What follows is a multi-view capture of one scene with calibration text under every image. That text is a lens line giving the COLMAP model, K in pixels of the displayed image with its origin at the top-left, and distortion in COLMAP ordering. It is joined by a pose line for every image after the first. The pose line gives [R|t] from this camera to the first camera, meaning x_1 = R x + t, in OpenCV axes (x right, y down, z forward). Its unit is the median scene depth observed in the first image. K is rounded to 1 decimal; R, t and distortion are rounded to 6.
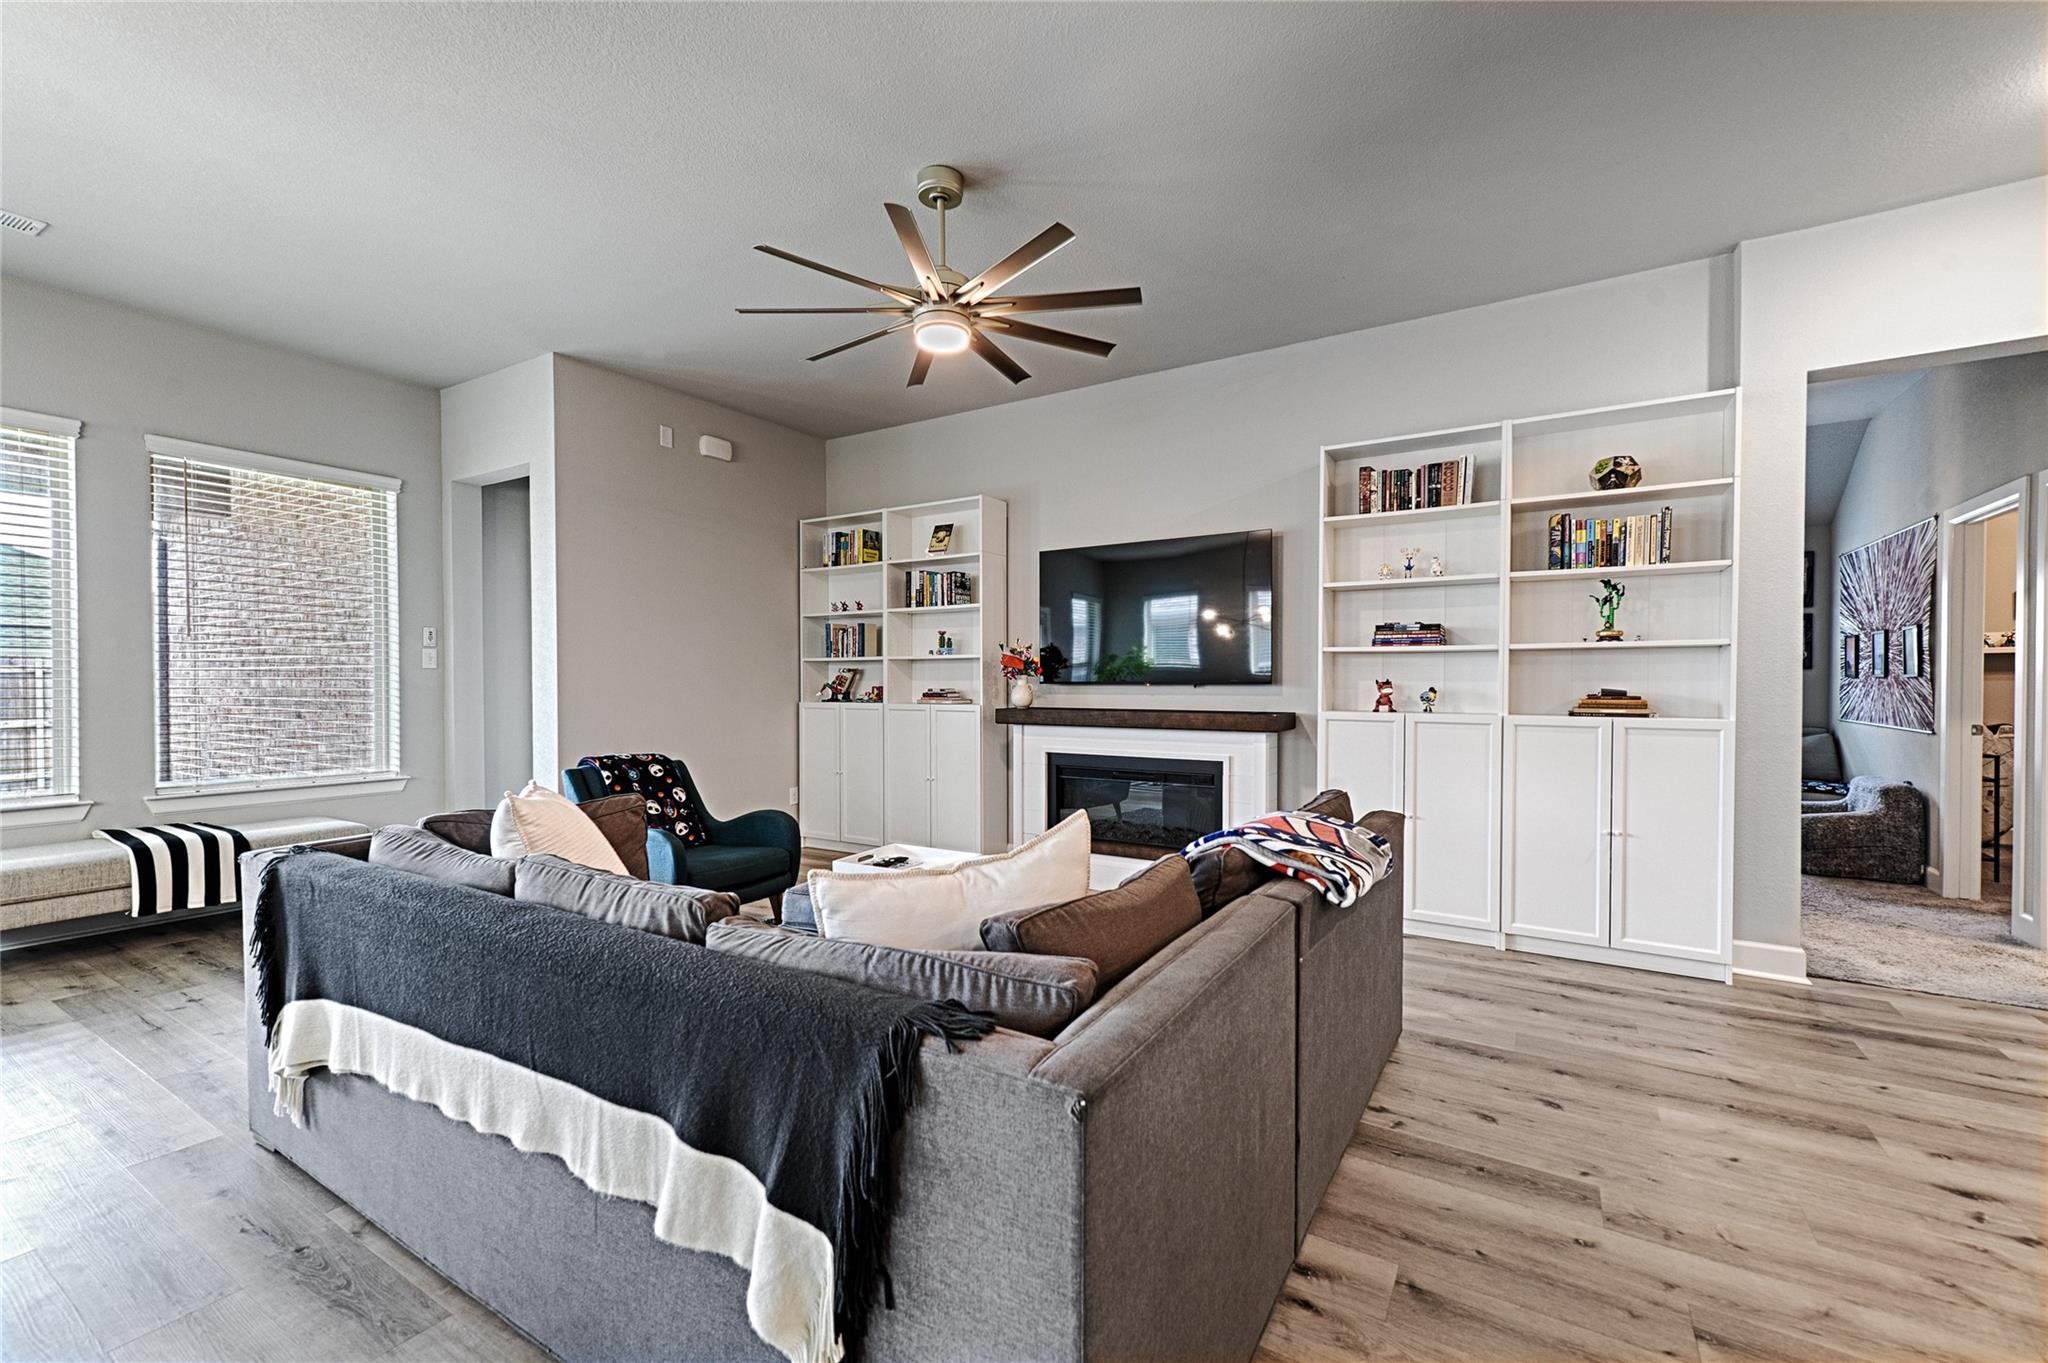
lens RADIAL K [[850.7, 0, 1024.0], [0, 850.7, 681.5], [0, 0, 1]] dist [0.001902, 0.000095]
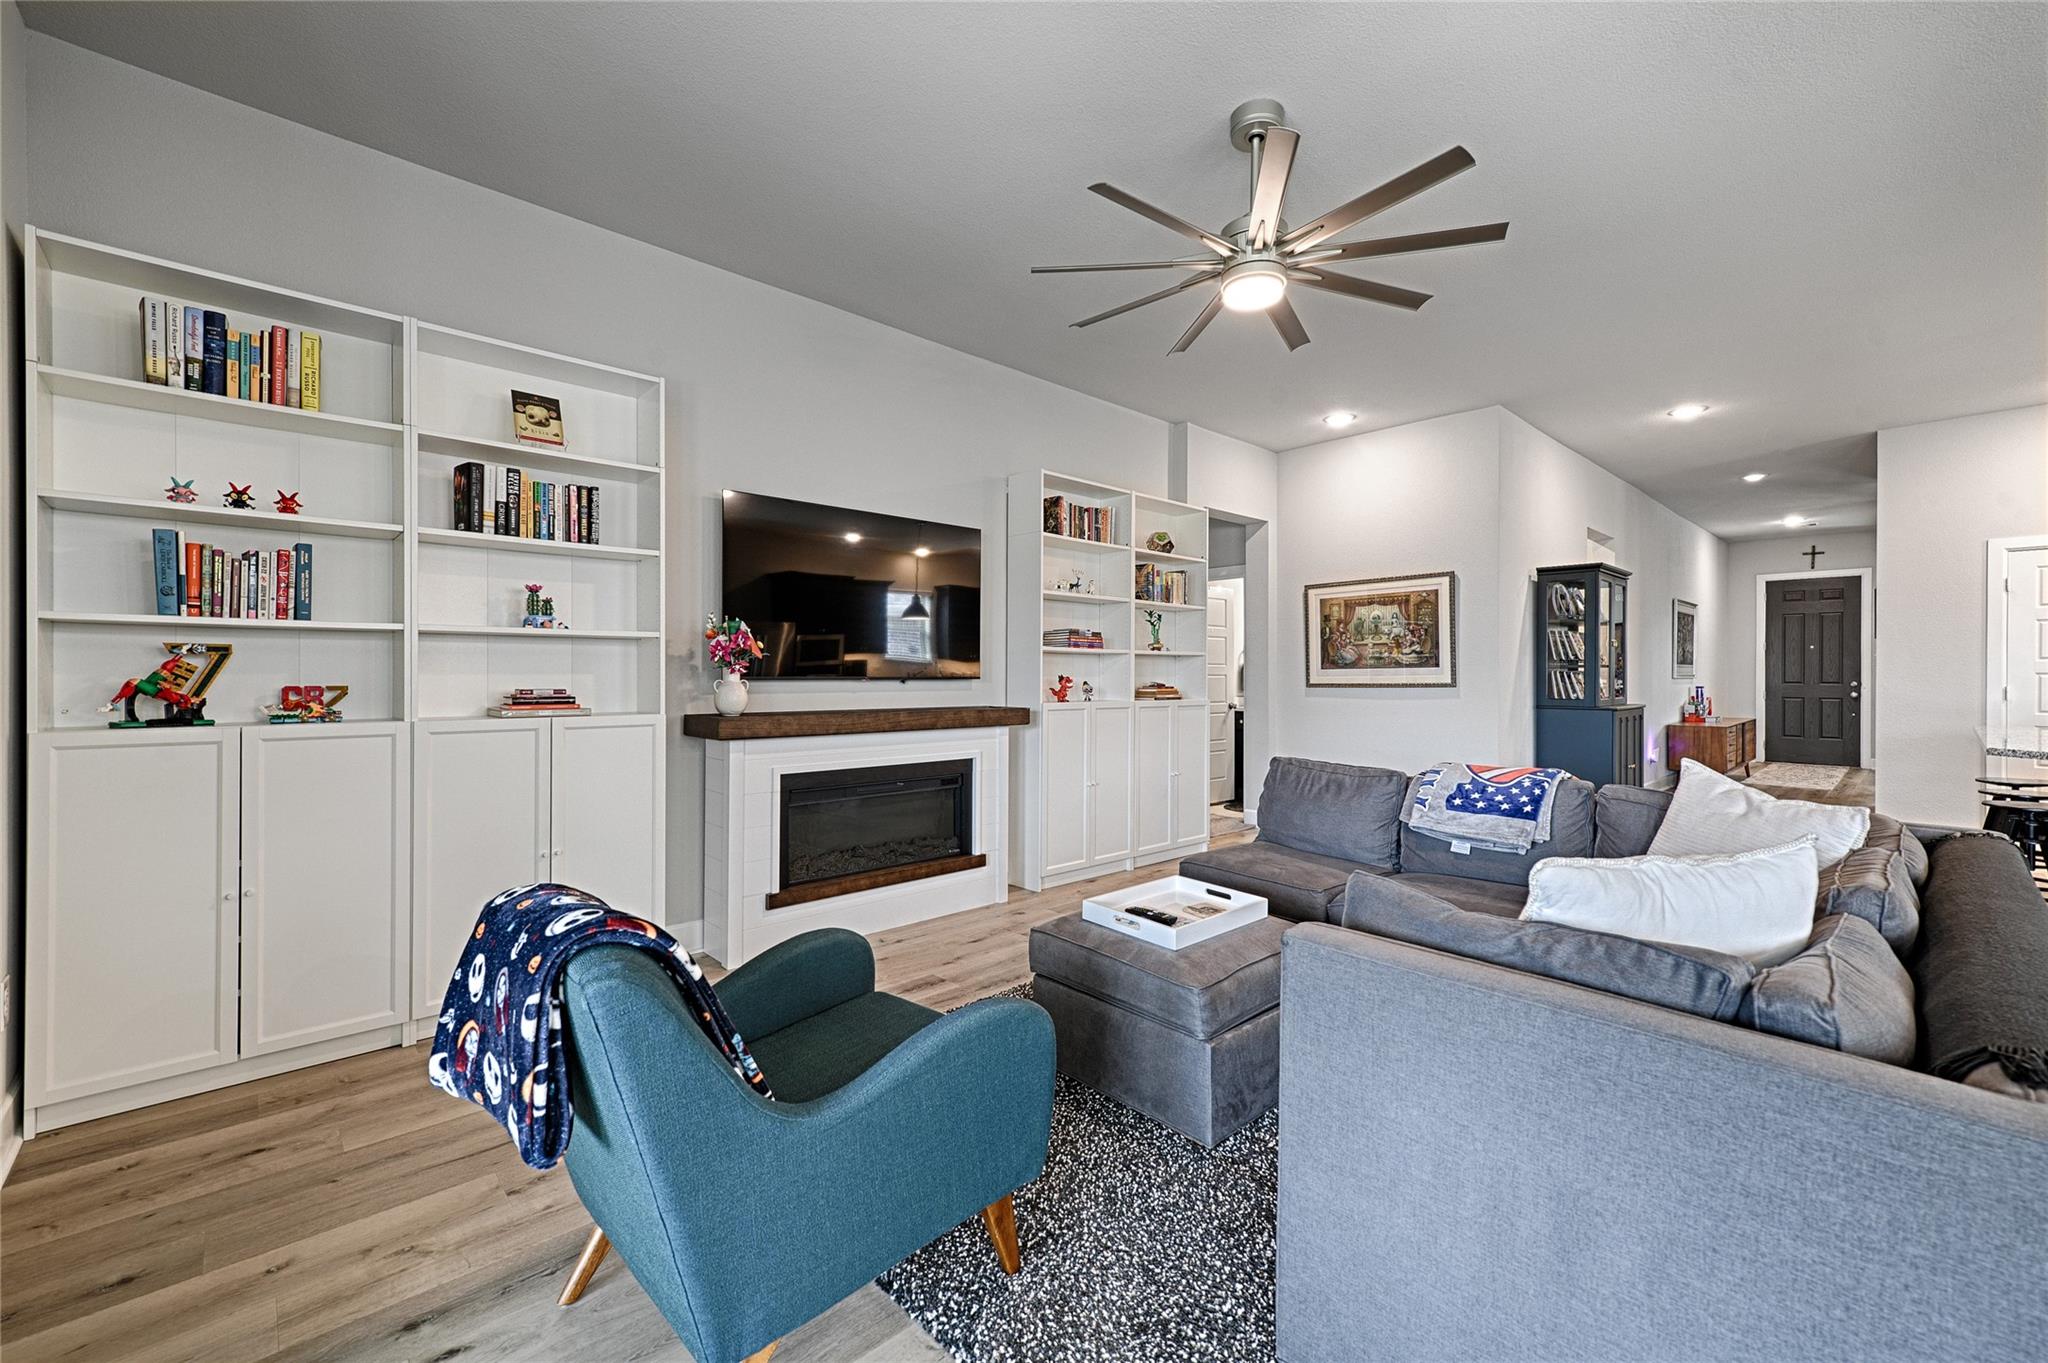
lens RADIAL K [[850.7, 0, 1024.0], [0, 850.7, 681.5], [0, 0, 1]] dist [0.001902, 0.000095]
pose [[0.254879, 0.000067, 0.966973, -0.596806], [0.001974, 0.999998, -0.000590, 0.005144], [-0.966971, 0.002059, 0.254878, 0.592061]]
